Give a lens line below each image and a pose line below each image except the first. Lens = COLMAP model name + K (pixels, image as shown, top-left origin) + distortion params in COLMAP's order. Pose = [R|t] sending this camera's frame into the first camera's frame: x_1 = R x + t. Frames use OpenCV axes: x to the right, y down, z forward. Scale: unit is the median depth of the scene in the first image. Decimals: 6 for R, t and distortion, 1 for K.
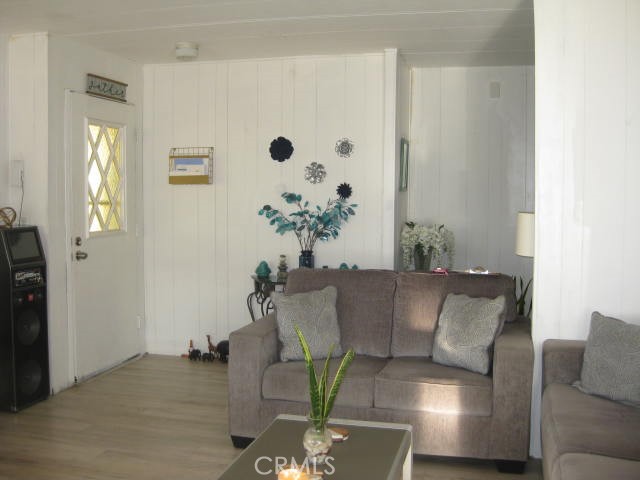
lens RADIAL K [[710.9, 0, 320.0], [0, 710.9, 240.0], [0, 0, 1]] dist [-0.138992, 0.022832]
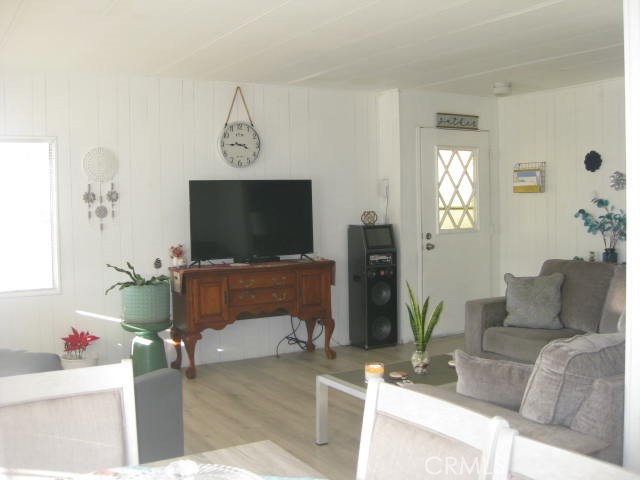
lens RADIAL K [[710.9, 0, 320.0], [0, 710.9, 240.0], [0, 0, 1]] dist [-0.138992, 0.022832]
pose [[0.720947, 0.020318, -0.692692, 0.425218], [-0.026234, 0.999654, 0.002018, 0.011380], [0.692493, 0.016717, 0.721231, -0.138044]]
